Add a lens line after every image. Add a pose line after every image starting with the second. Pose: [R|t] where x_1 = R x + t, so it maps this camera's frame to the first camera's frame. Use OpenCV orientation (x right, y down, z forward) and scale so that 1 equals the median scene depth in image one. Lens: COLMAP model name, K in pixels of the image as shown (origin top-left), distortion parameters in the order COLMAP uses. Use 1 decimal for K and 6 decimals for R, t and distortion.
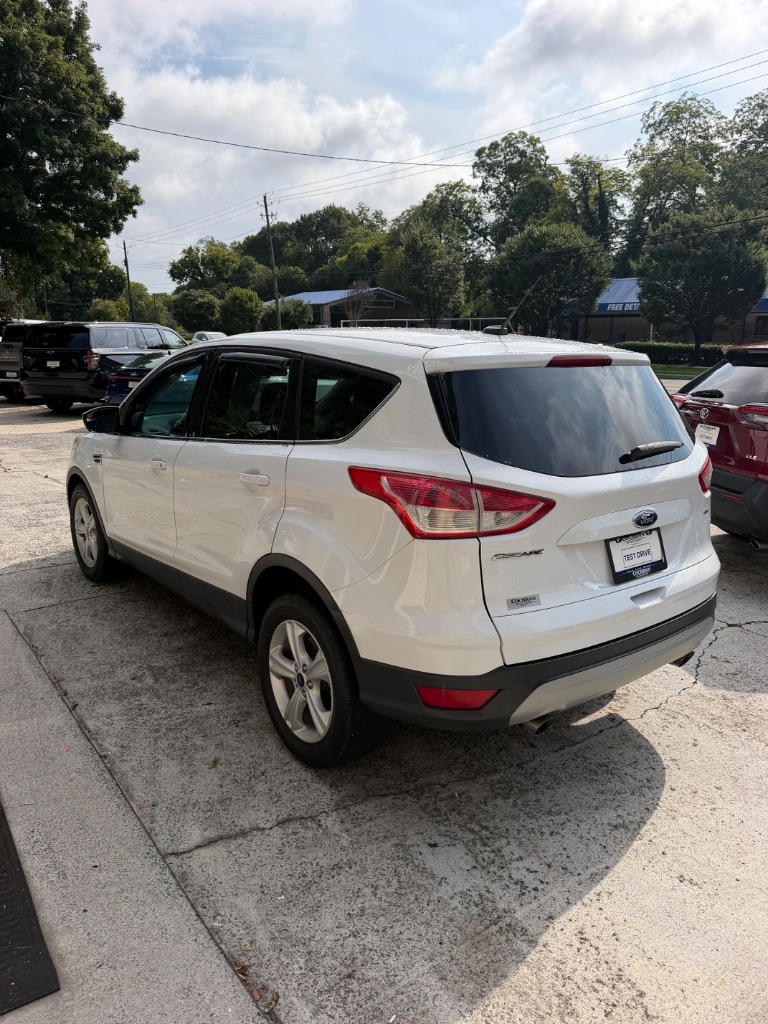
lens RADIAL K [[719.8, 0, 382.4], [0, 719.8, 514.4], [0, 0, 1]] dist [0.010002, -0.020264]
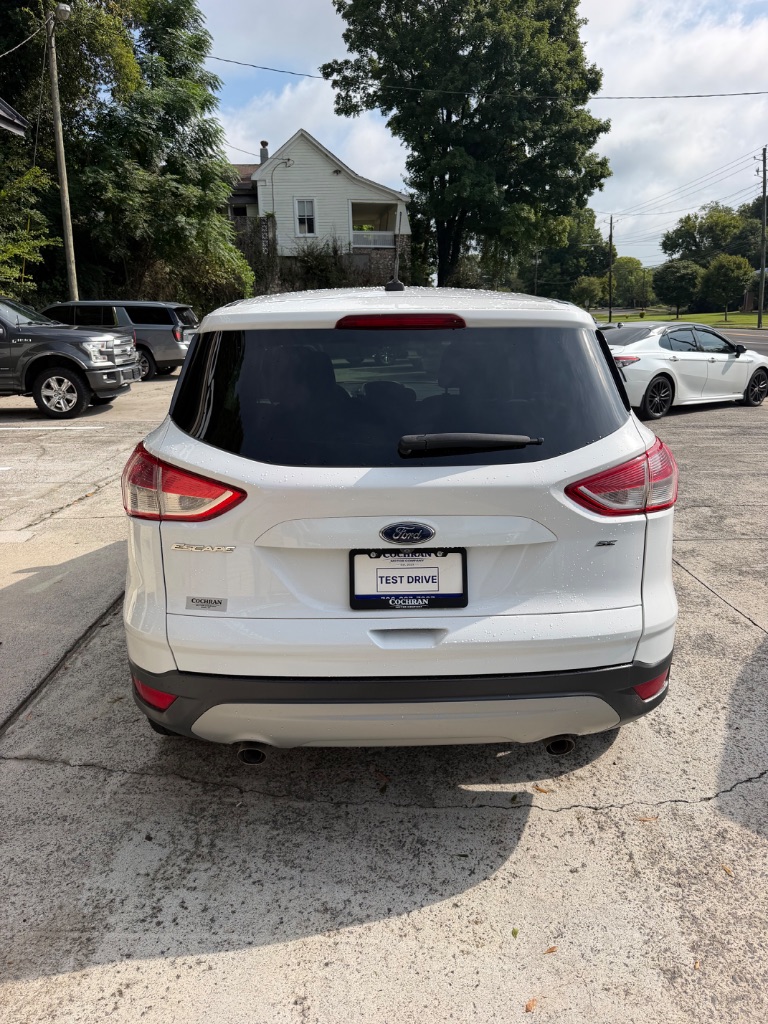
lens RADIAL K [[722.9, 0, 386.0], [0, 722.9, 514.9], [0, 0, 1]] dist [0.008096, -0.014473]
pose [[0.808476, 0.134046, -0.573060, 0.666114], [-0.116482, 0.990900, 0.067450, -0.051616], [0.576887, 0.012219, 0.816733, 0.325988]]
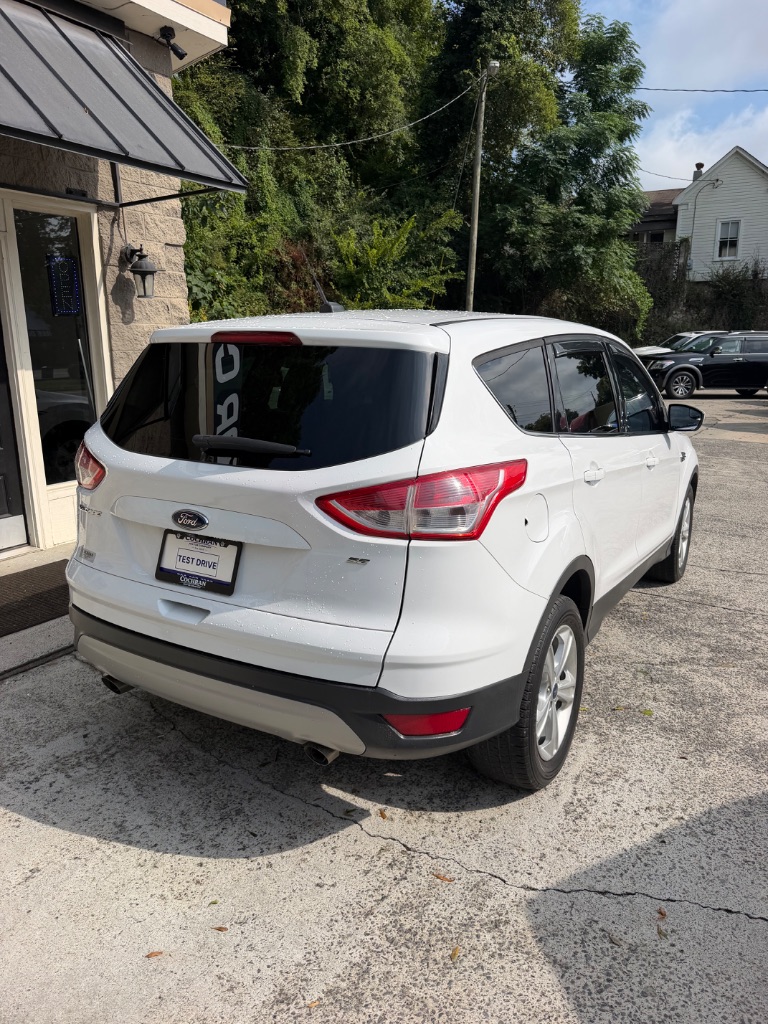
lens RADIAL K [[722.9, 0, 386.0], [0, 722.9, 514.9], [0, 0, 1]] dist [0.008096, -0.014473]
pose [[0.373784, 0.201698, -0.905320, 1.058881], [-0.218922, 0.967676, 0.125203, -0.135810], [0.901309, 0.151396, 0.405858, 0.743321]]
